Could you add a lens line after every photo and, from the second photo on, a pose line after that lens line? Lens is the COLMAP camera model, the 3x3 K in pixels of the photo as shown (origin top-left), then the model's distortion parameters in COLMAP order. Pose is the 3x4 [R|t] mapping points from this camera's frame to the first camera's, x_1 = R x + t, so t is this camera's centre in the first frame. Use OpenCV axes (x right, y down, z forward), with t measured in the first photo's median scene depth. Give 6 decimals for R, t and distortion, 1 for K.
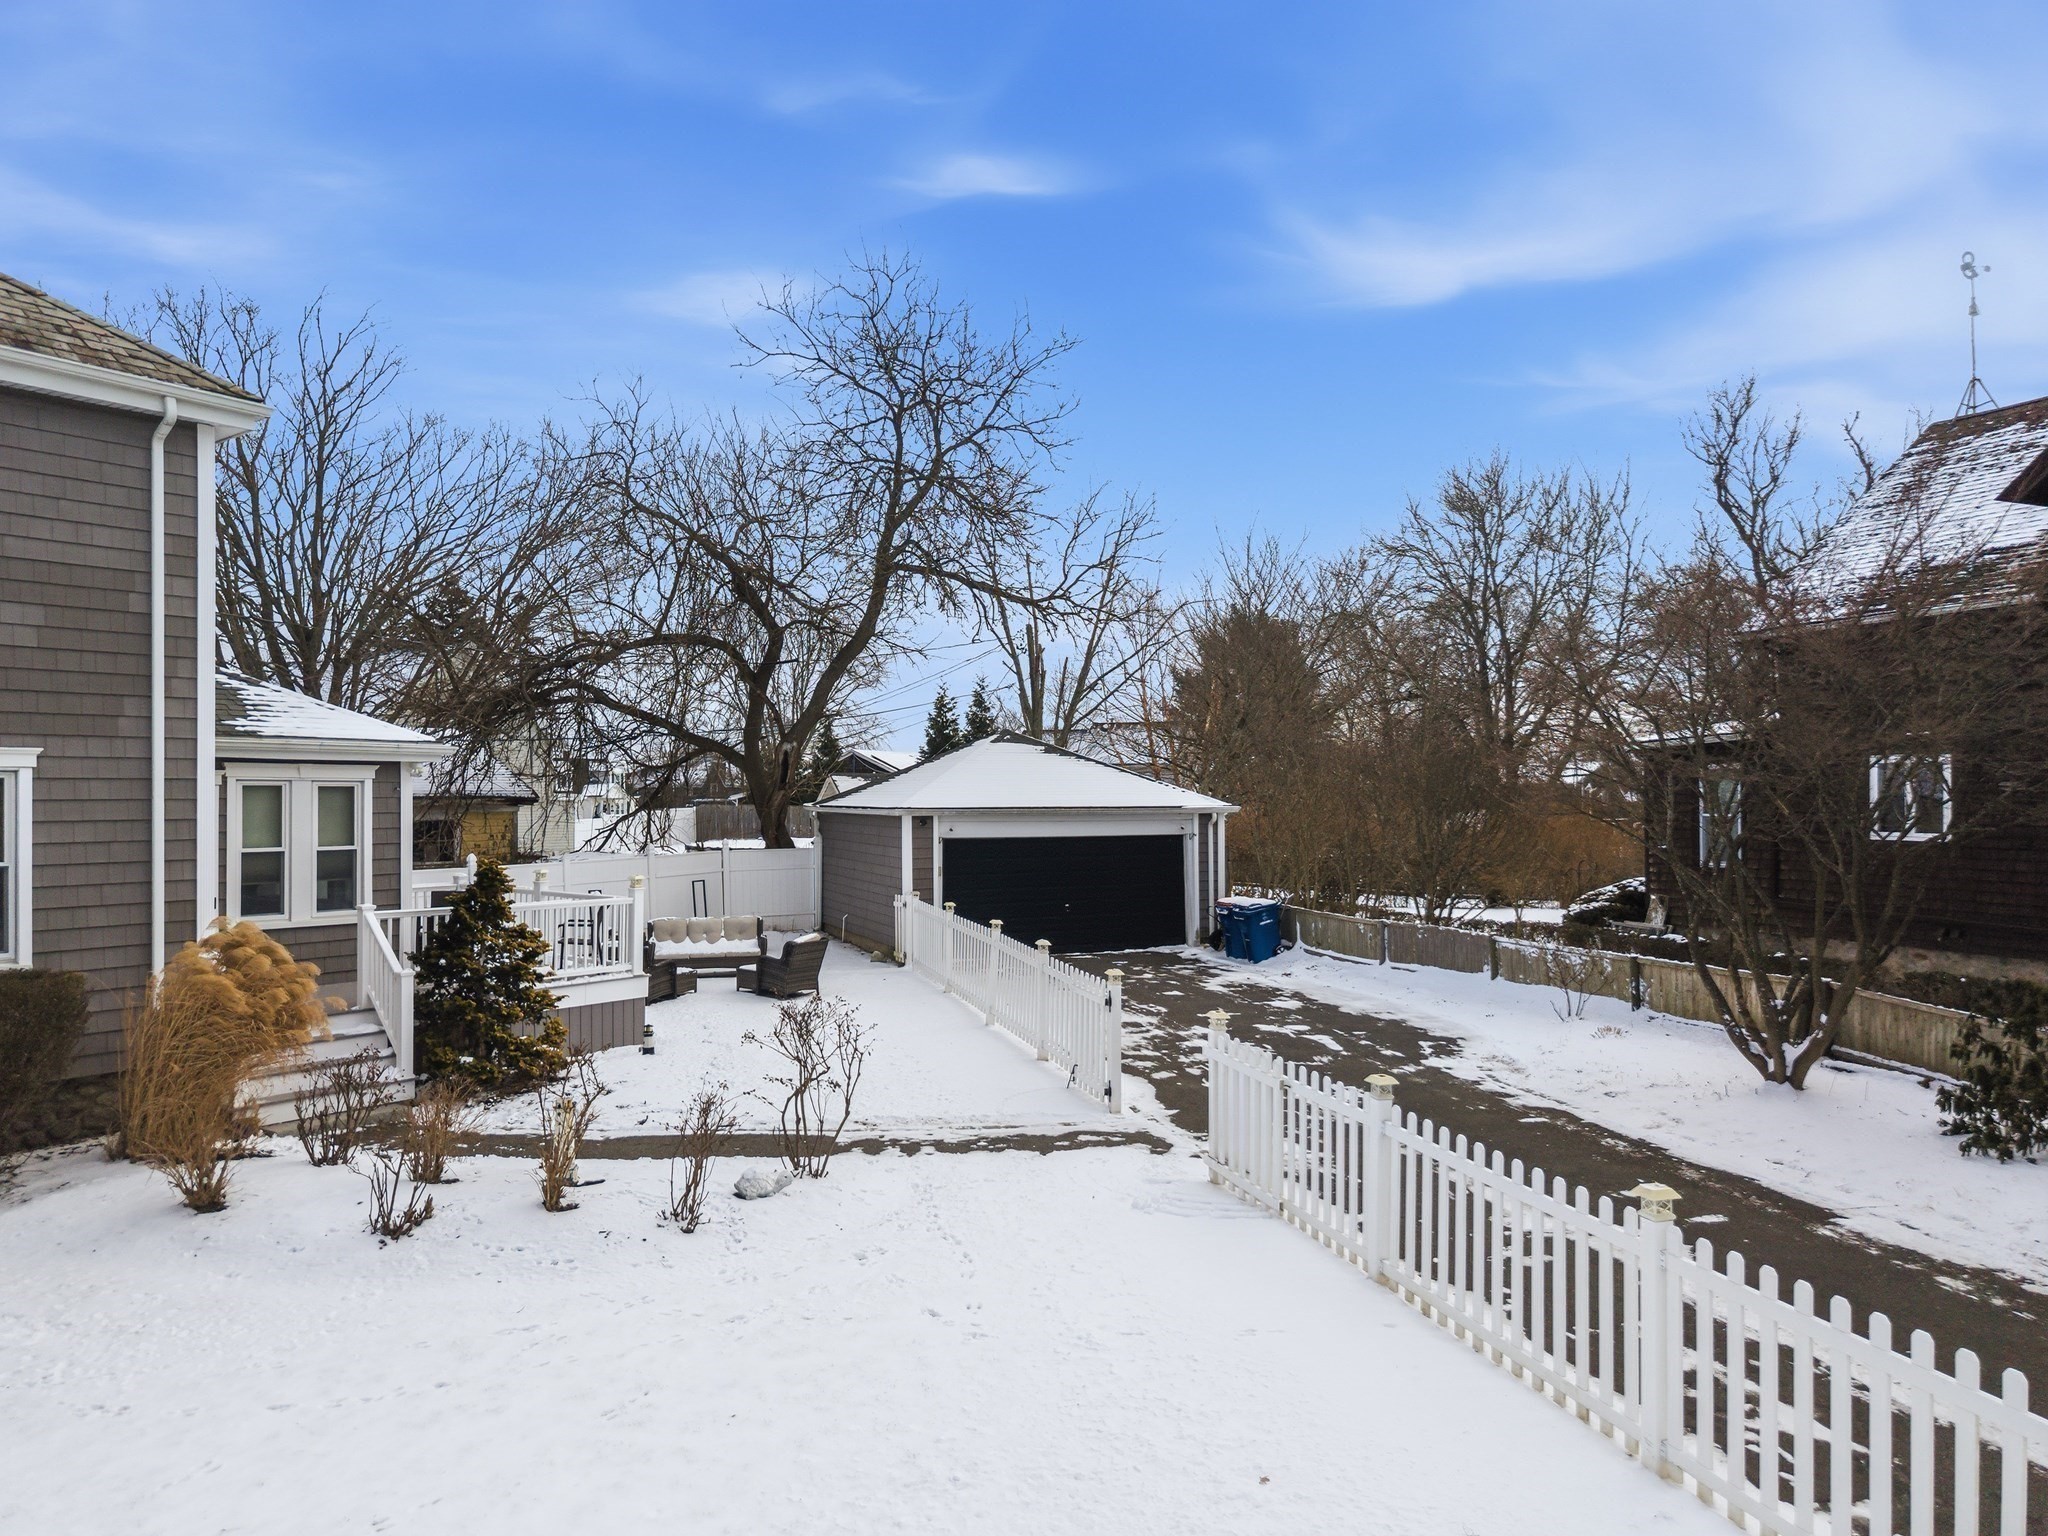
lens RADIAL K [[1357.6, 0, 974.2], [0, 1357.6, 793.7], [0, 0, 1]] dist [0.064886, -0.054678]
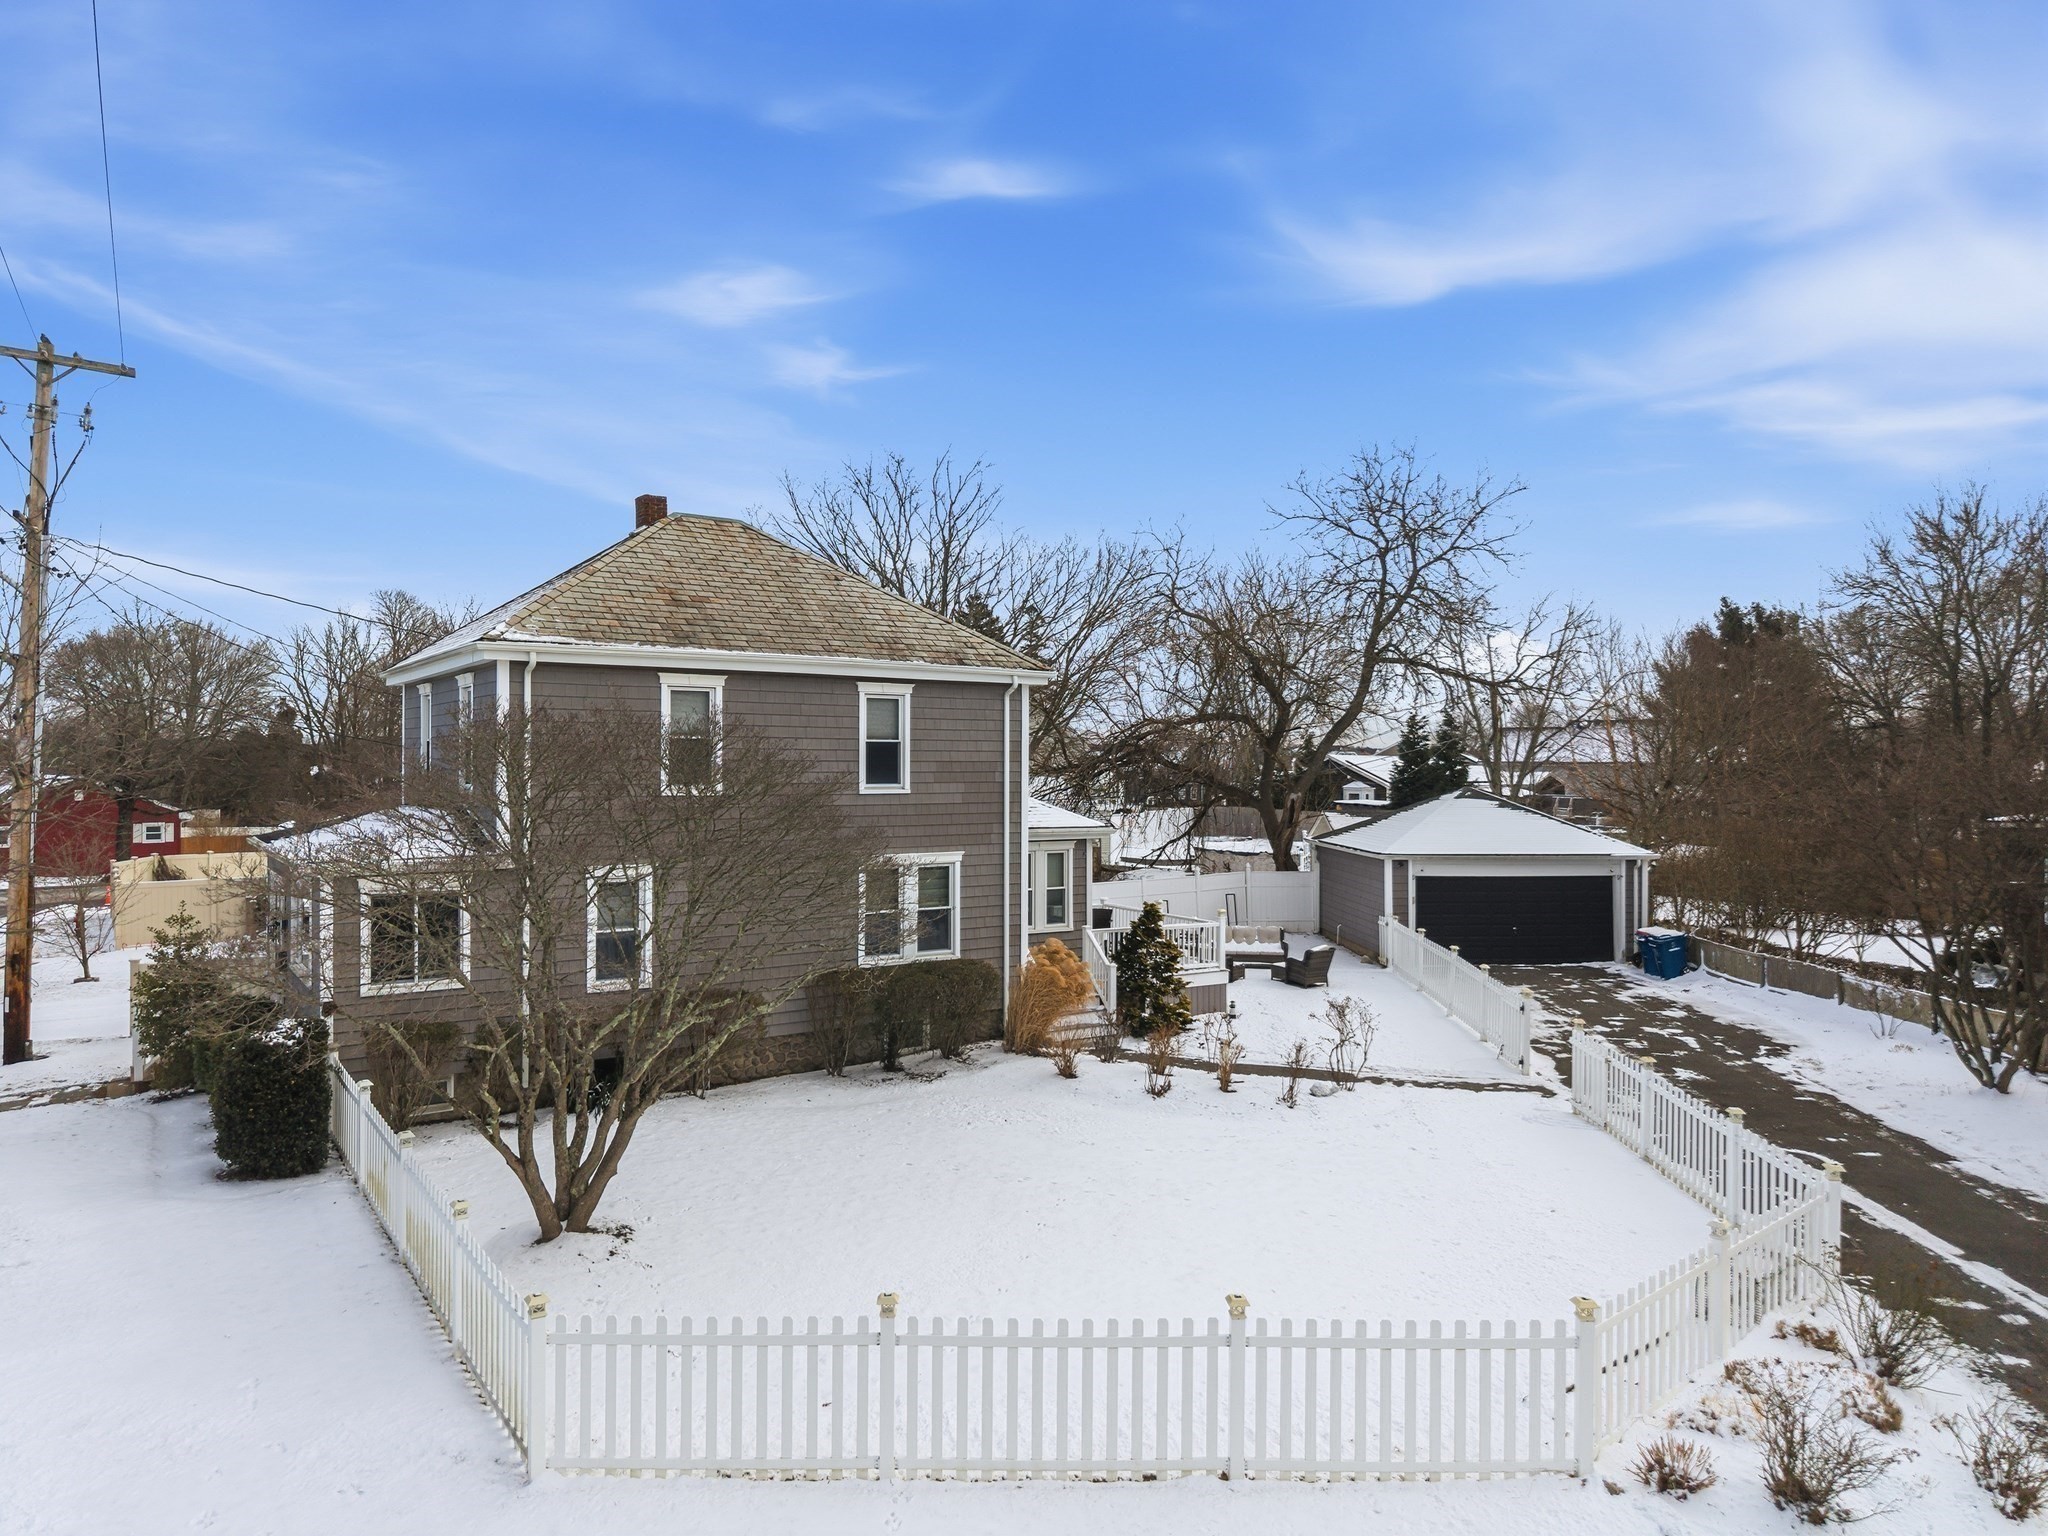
lens RADIAL K [[1407.9, 0, 967.5], [0, 1407.9, 755.8], [0, 0, 1]] dist [0.003116, -0.000227]
pose [[0.946688, 0.008857, -0.322029, 0.007242], [-0.006917, 0.999950, 0.007166, -0.143097], [0.322076, -0.004556, 0.946703, -0.743613]]
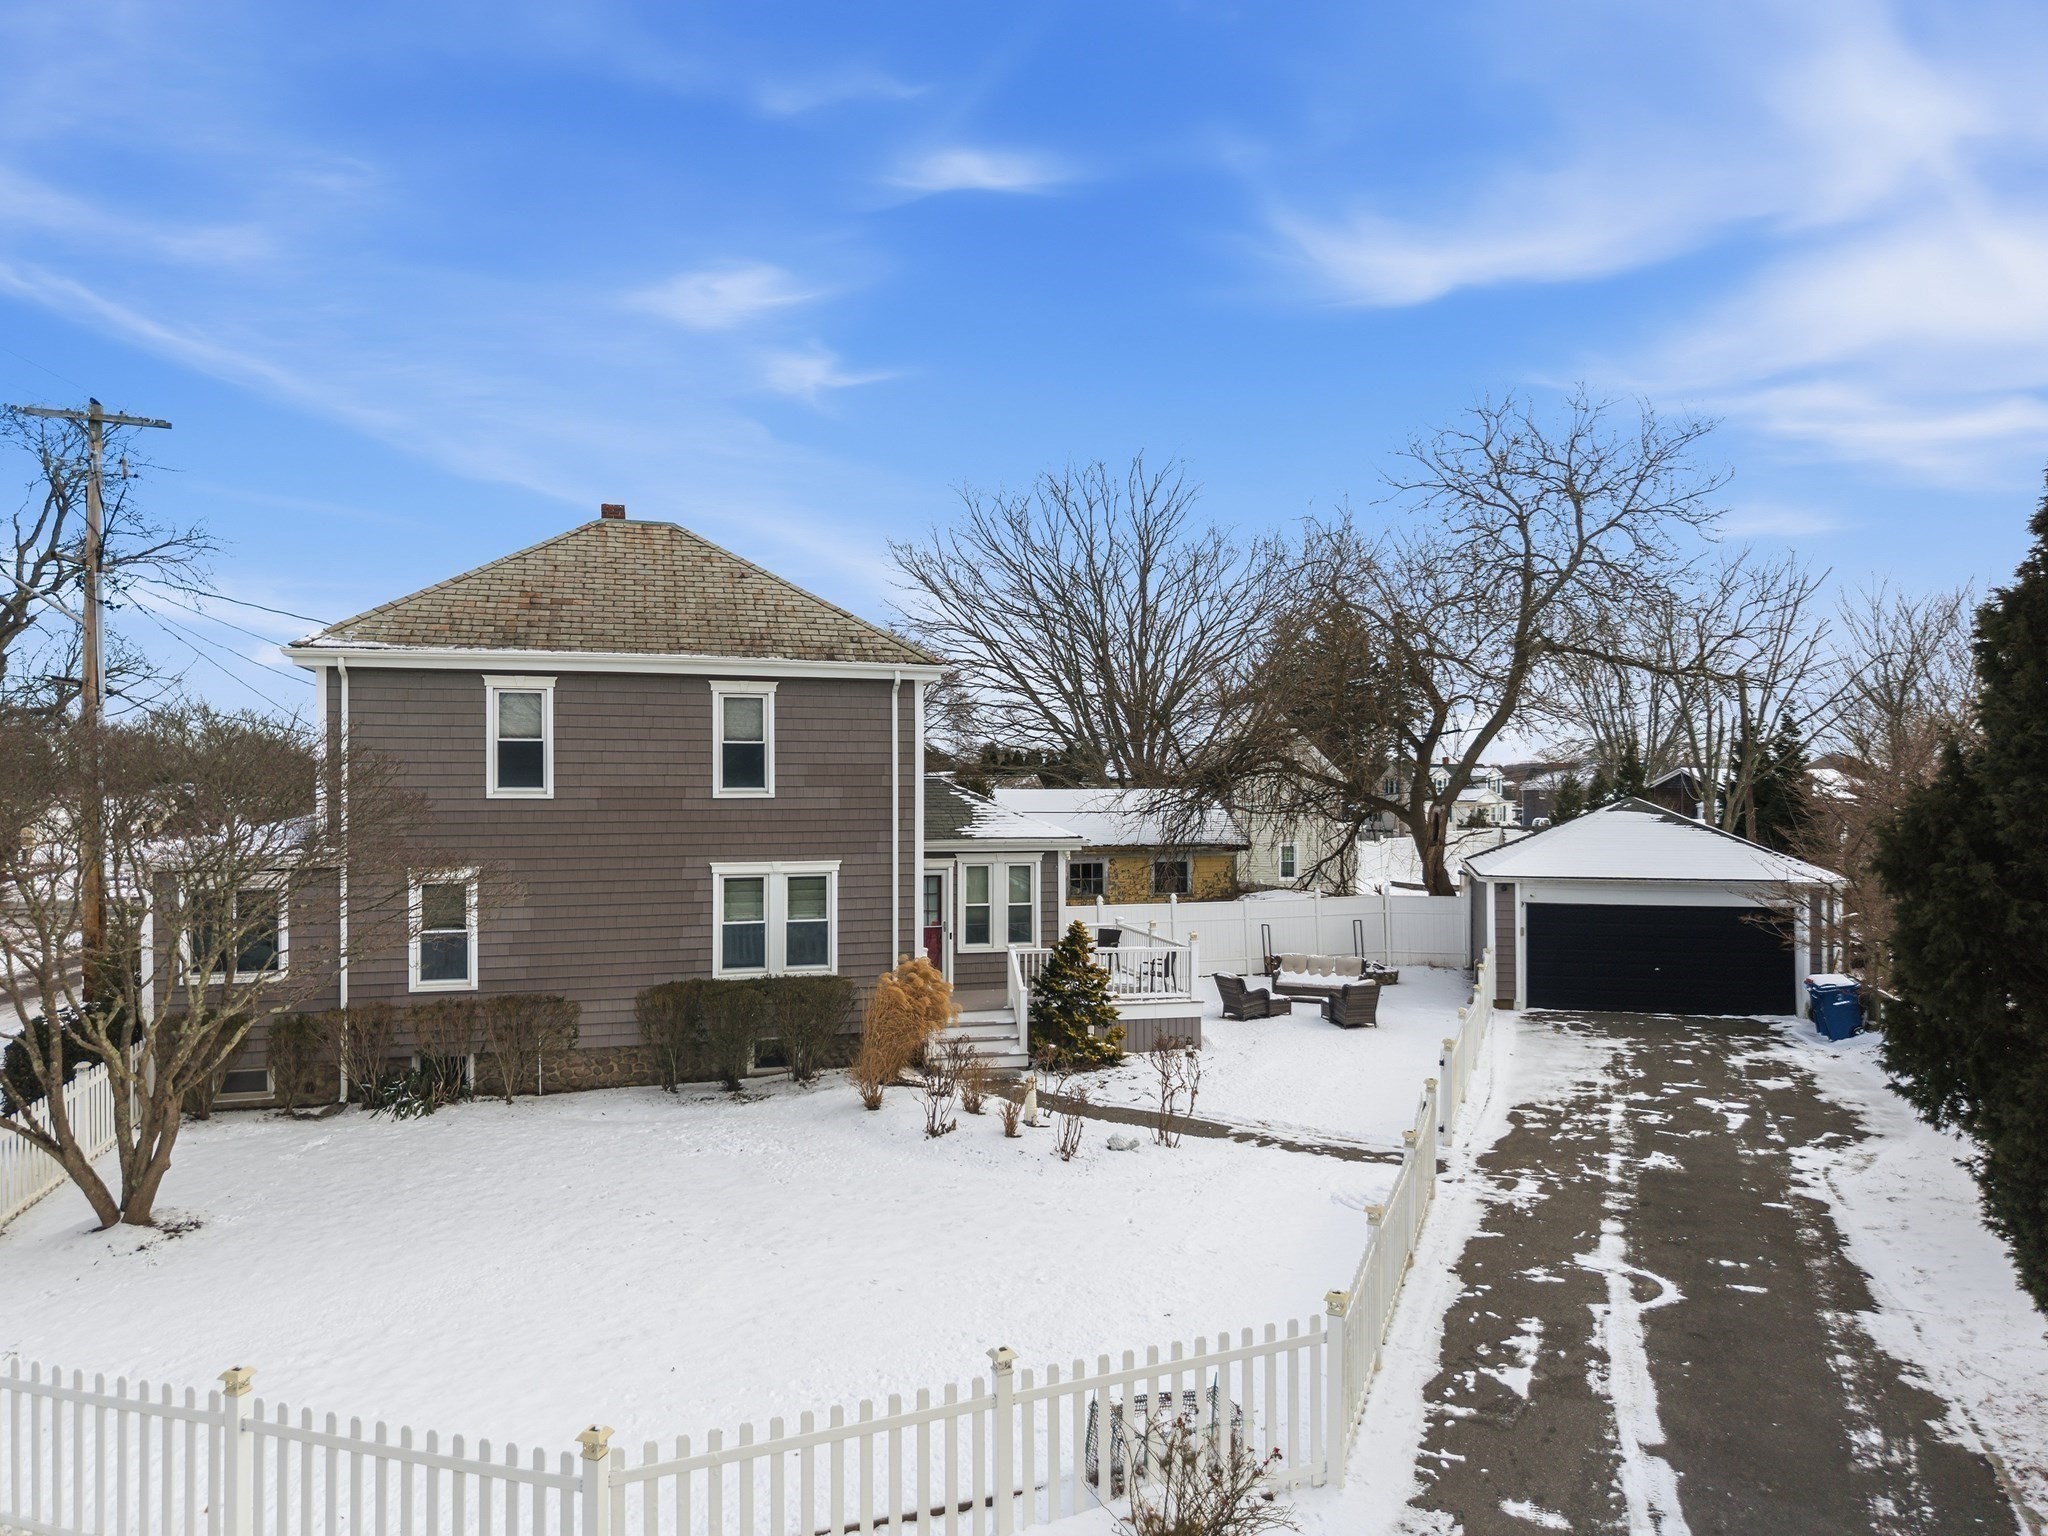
lens RADIAL K [[1391.7, 0, 1023.3], [0, 1391.7, 777.9], [0, 0, 1]] dist [0.006517, 0.001088]
pose [[0.796726, 0.002149, -0.604337, 0.527244], [0.001090, 0.999987, 0.004993, -0.117949], [0.604339, -0.004637, 0.796713, -0.298441]]
